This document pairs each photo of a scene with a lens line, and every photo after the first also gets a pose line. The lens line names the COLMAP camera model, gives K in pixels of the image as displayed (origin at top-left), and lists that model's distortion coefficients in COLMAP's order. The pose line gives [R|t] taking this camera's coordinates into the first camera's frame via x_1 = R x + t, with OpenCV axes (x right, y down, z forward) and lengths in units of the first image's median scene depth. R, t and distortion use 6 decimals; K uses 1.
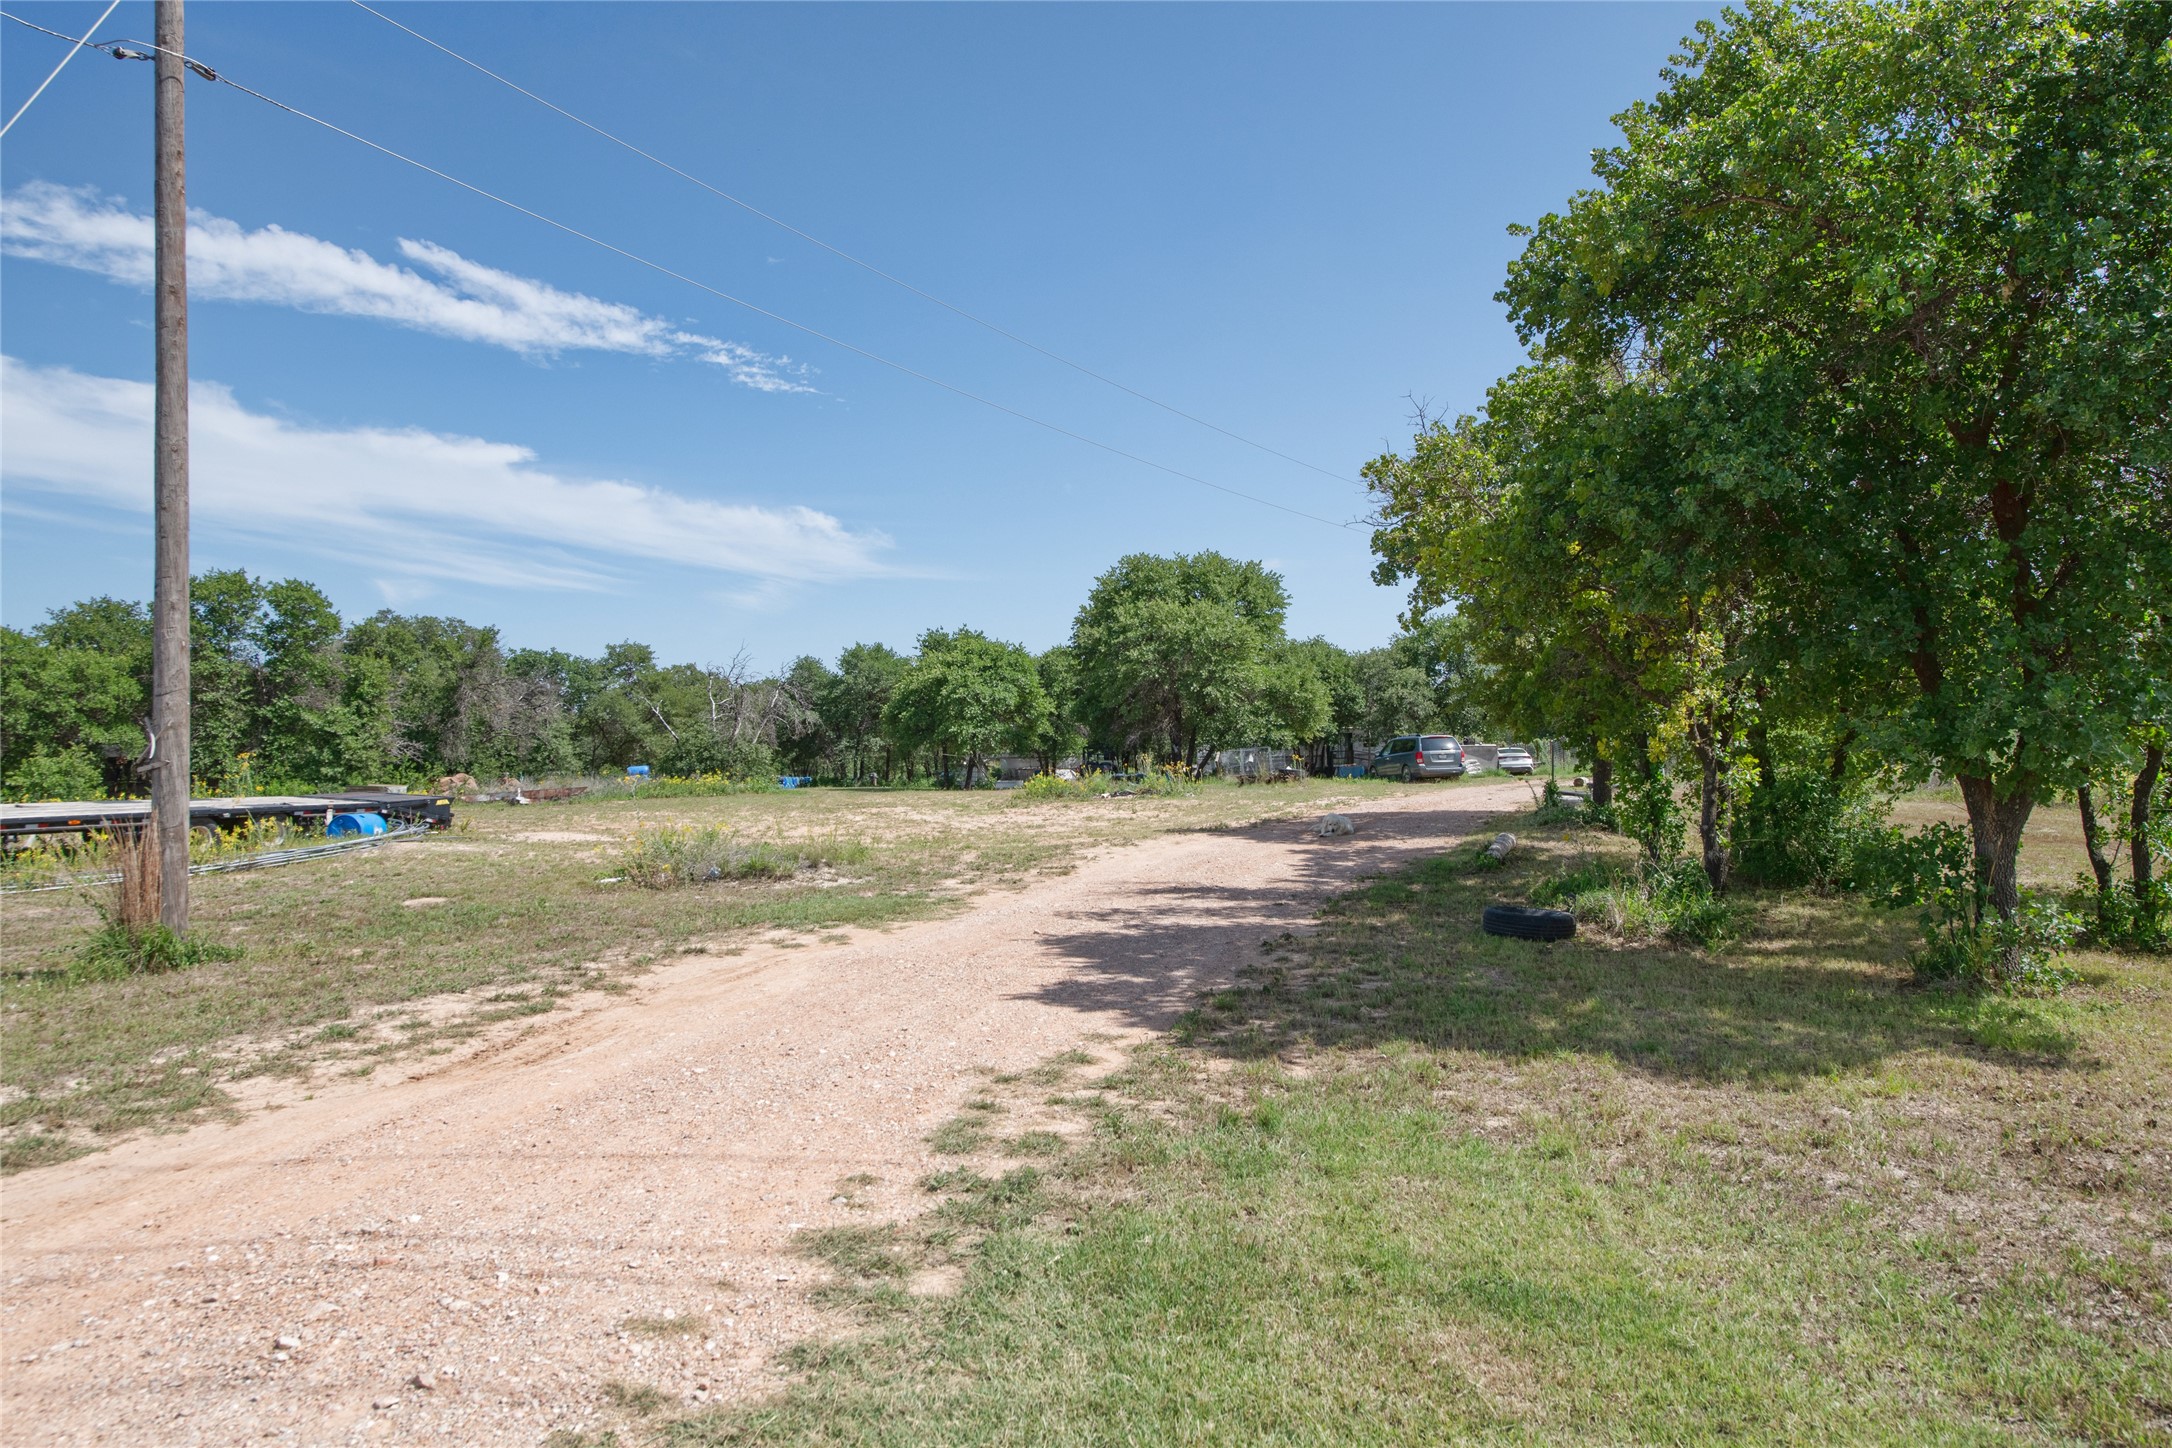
lens RADIAL K [[1445.4, 0, 1094.2], [0, 1445.4, 706.4], [0, 0, 1]] dist [0.018293, -0.000374]
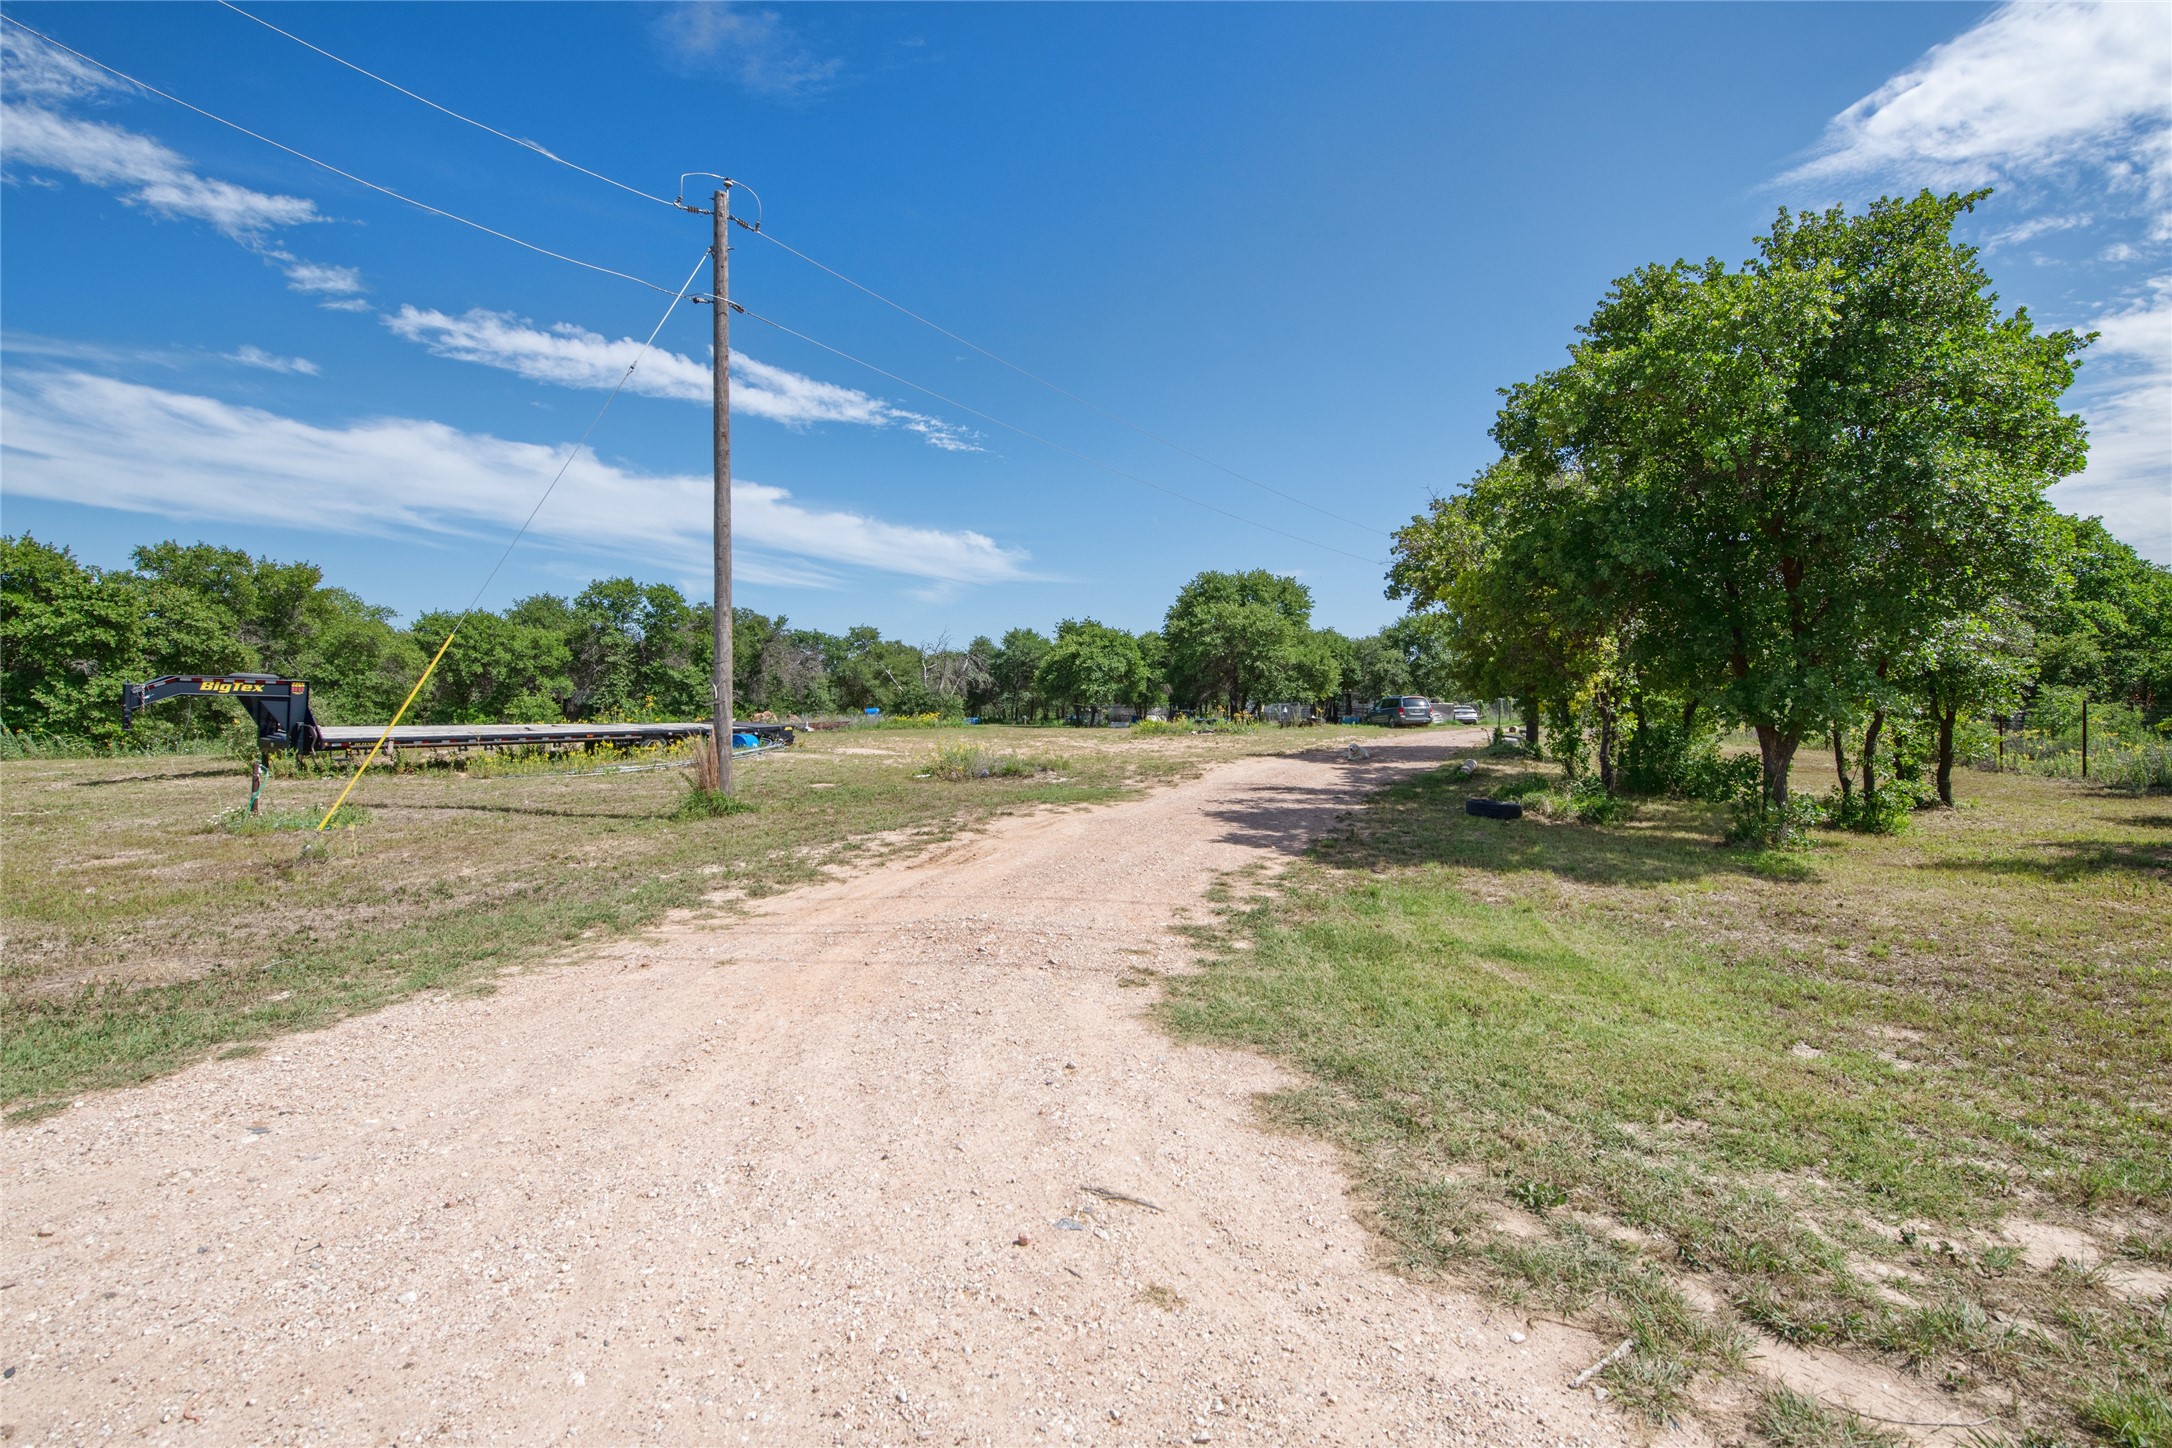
lens RADIAL K [[1020.2, 0, 1086.2], [0, 1020.2, 716.5], [0, 0, 1]] dist [-0.000587, -0.000235]
pose [[0.997769, 0.017285, -0.064477, -0.061471], [-0.014418, 0.998898, 0.044675, -0.002768], [0.065178, -0.043646, 0.996919, -0.130429]]
